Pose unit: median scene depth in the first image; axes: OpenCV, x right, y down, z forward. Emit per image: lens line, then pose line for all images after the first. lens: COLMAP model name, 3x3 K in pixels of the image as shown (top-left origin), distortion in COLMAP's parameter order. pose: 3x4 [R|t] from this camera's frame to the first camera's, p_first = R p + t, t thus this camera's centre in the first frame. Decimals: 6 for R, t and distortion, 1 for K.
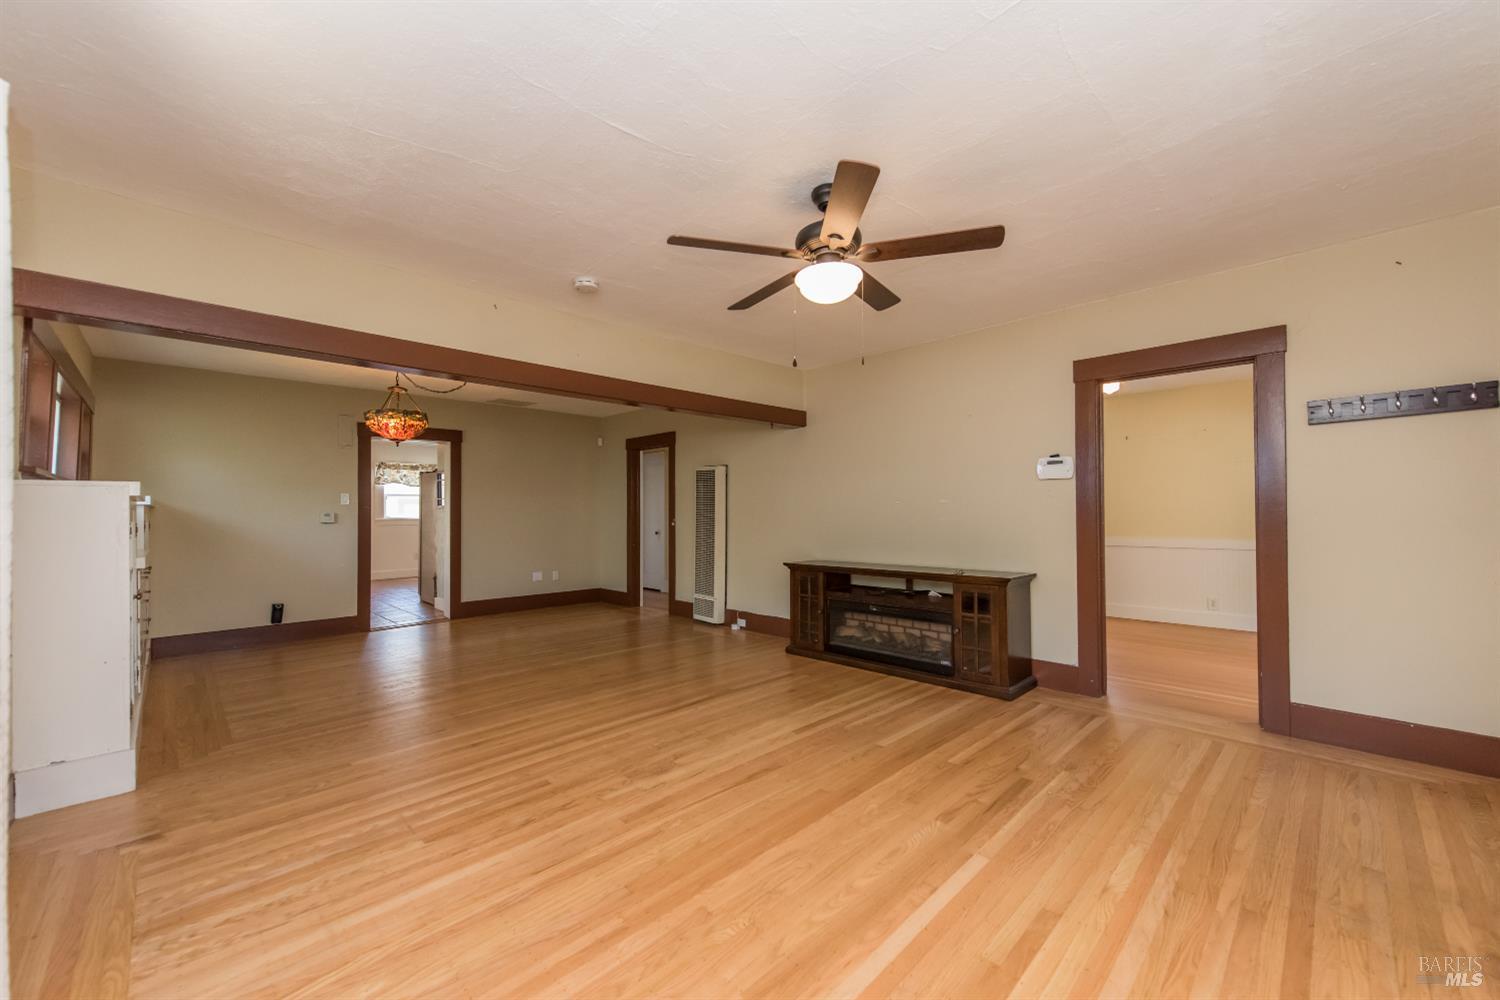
lens RADIAL K [[582.7, 0, 747.5], [0, 582.7, 507.0], [0, 0, 1]] dist [0.007629, -0.000456]
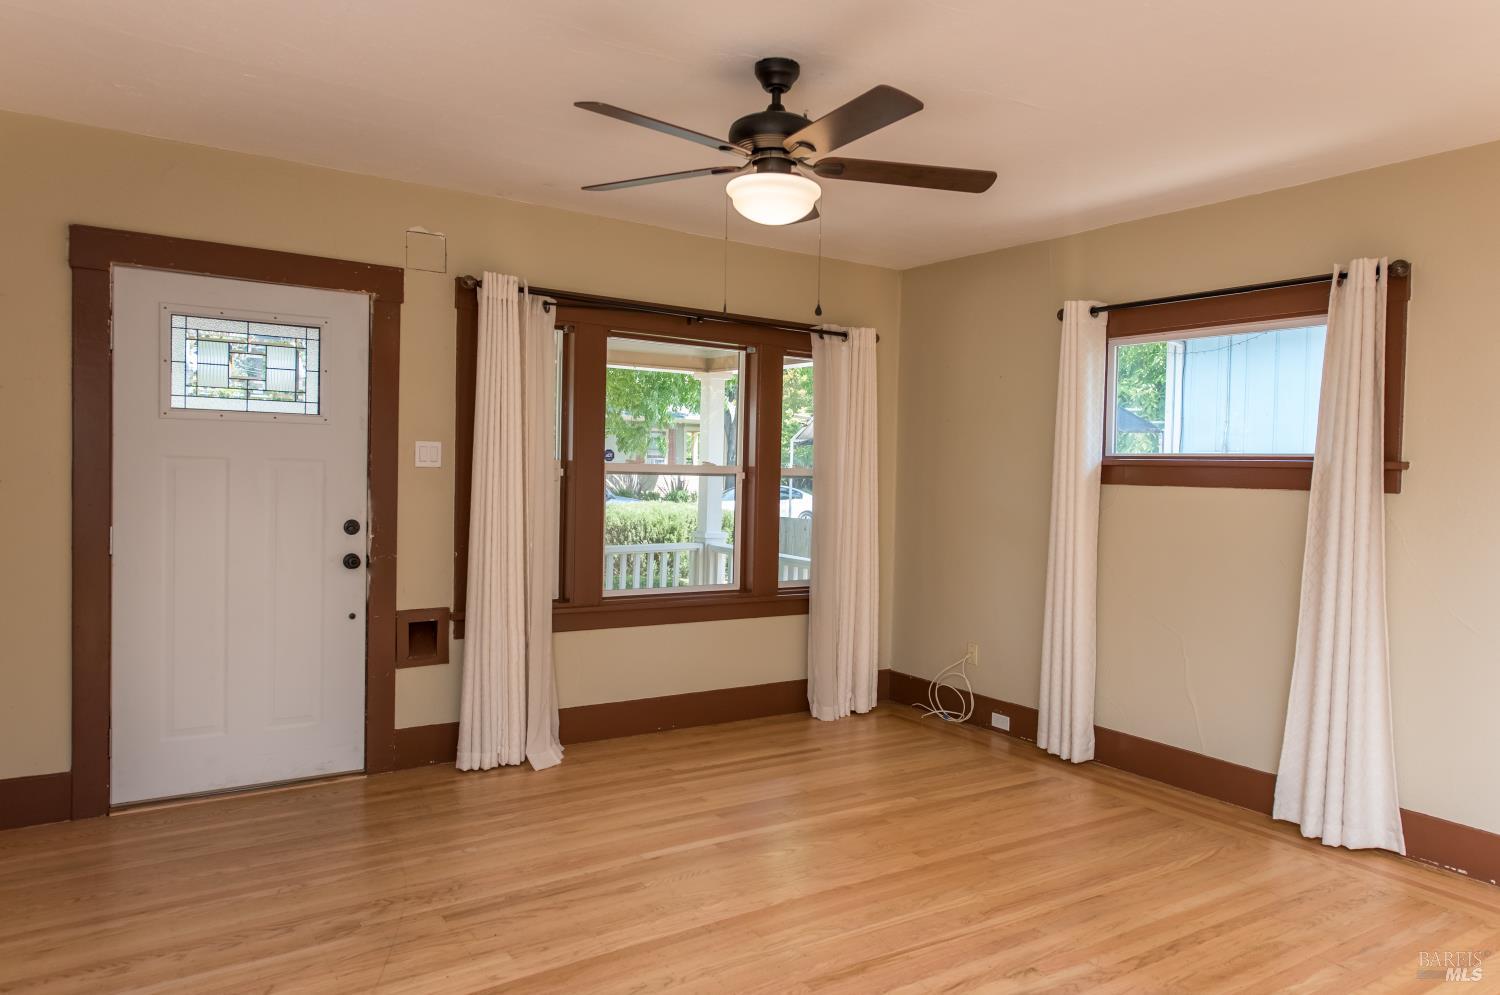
lens RADIAL K [[998.8, 0, 750.0], [0, 998.8, 497.5], [0, 0, 1]] dist [0.004139, -0.000893]
pose [[-0.981868, -0.021030, 0.188396, -0.048625], [-0.017902, 0.999672, 0.018292, -0.029376], [-0.188719, 0.014588, -0.981923, 1.521375]]
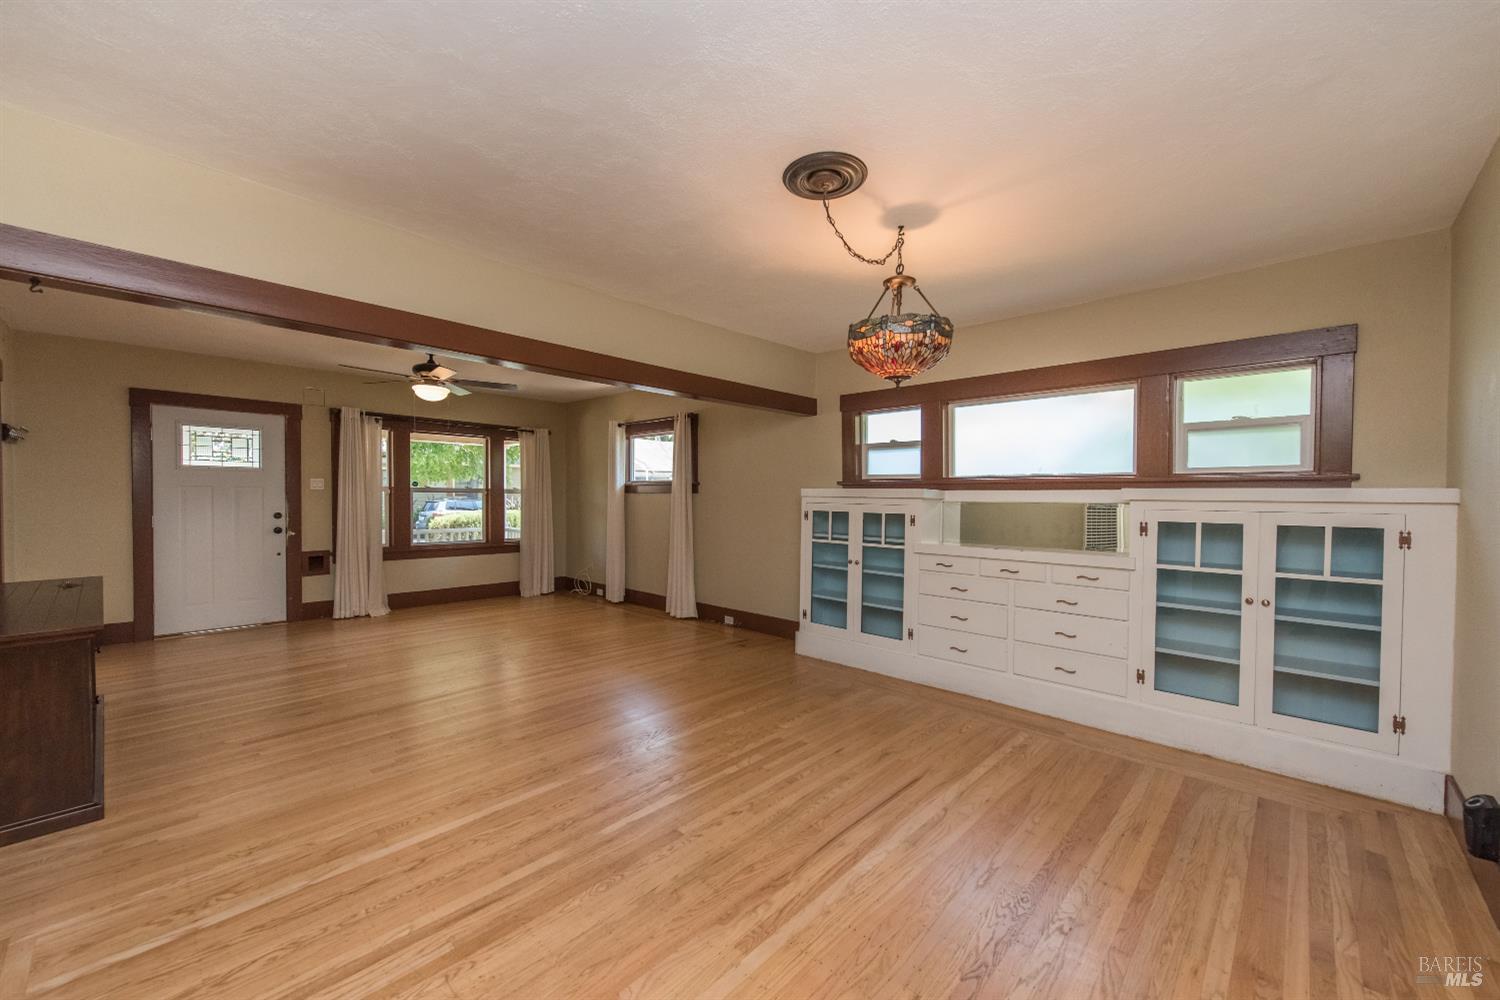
lens RADIAL K [[582.7, 0, 747.5], [0, 582.7, 507.0], [0, 0, 1]] dist [0.007629, -0.000456]
pose [[-0.999252, 0.001378, -0.038659, -0.615846], [0.000947, 0.999937, 0.011149, -0.004128], [0.038672, 0.011104, -0.999190, 2.133454]]
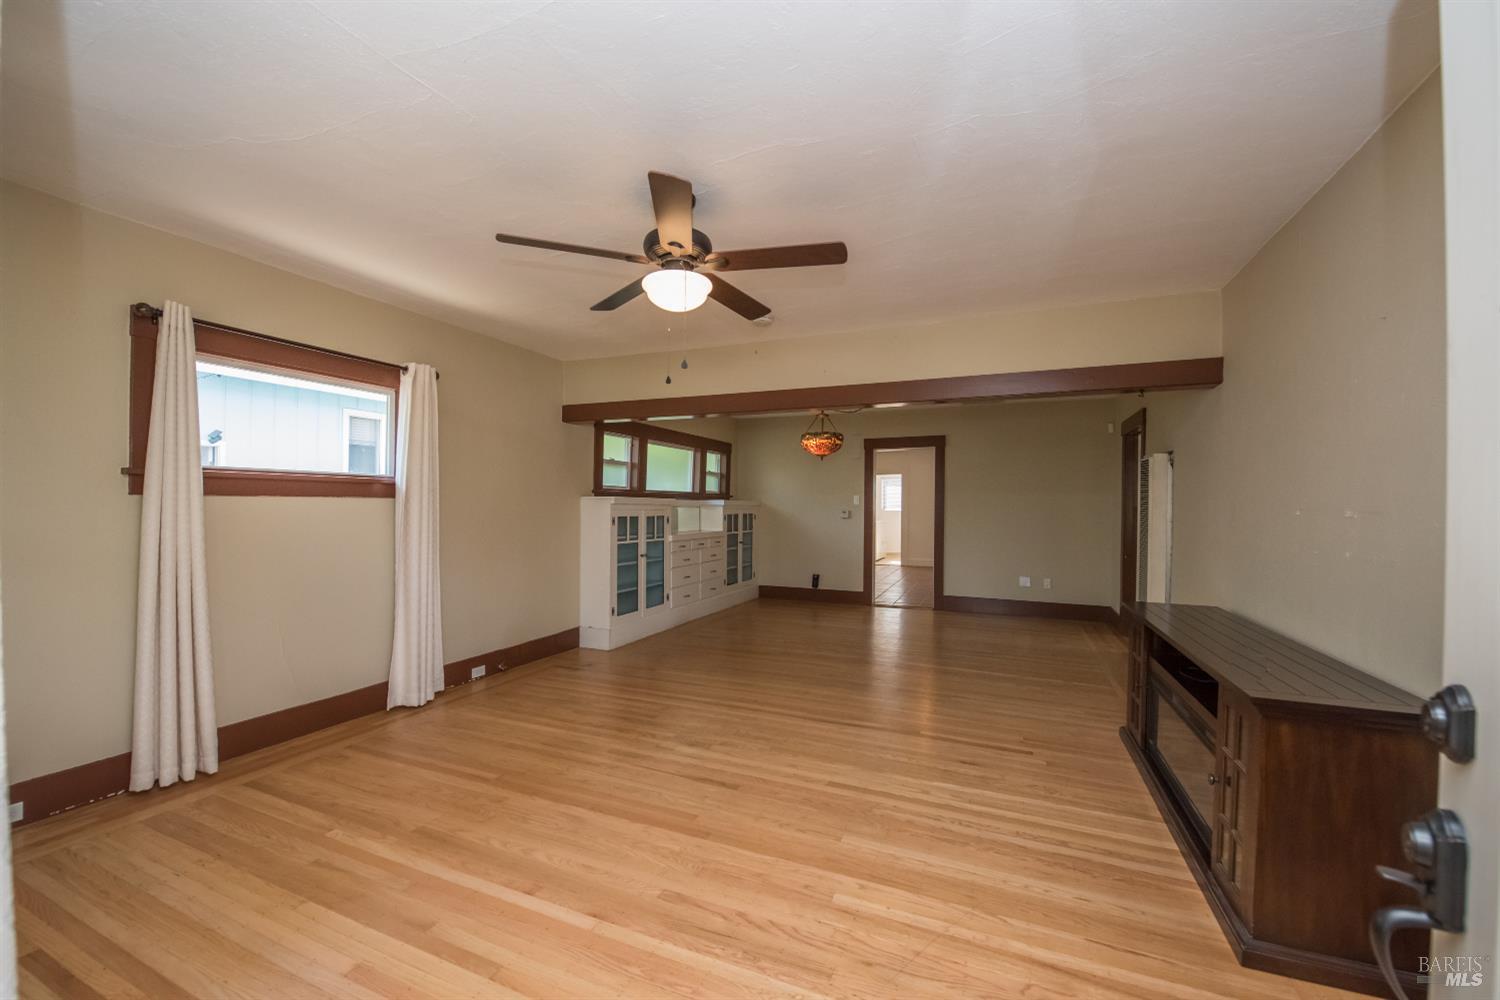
lens RADIAL K [[593.8, 0, 751.2], [0, 593.8, 506.9], [0, 0, 1]] dist [-0.025993, -0.000228]
pose [[0.376755, 0.014109, -0.926205, 0.755061], [-0.002055, 0.999894, 0.014396, -0.029195], [0.926311, -0.003521, 0.376744, 0.513728]]
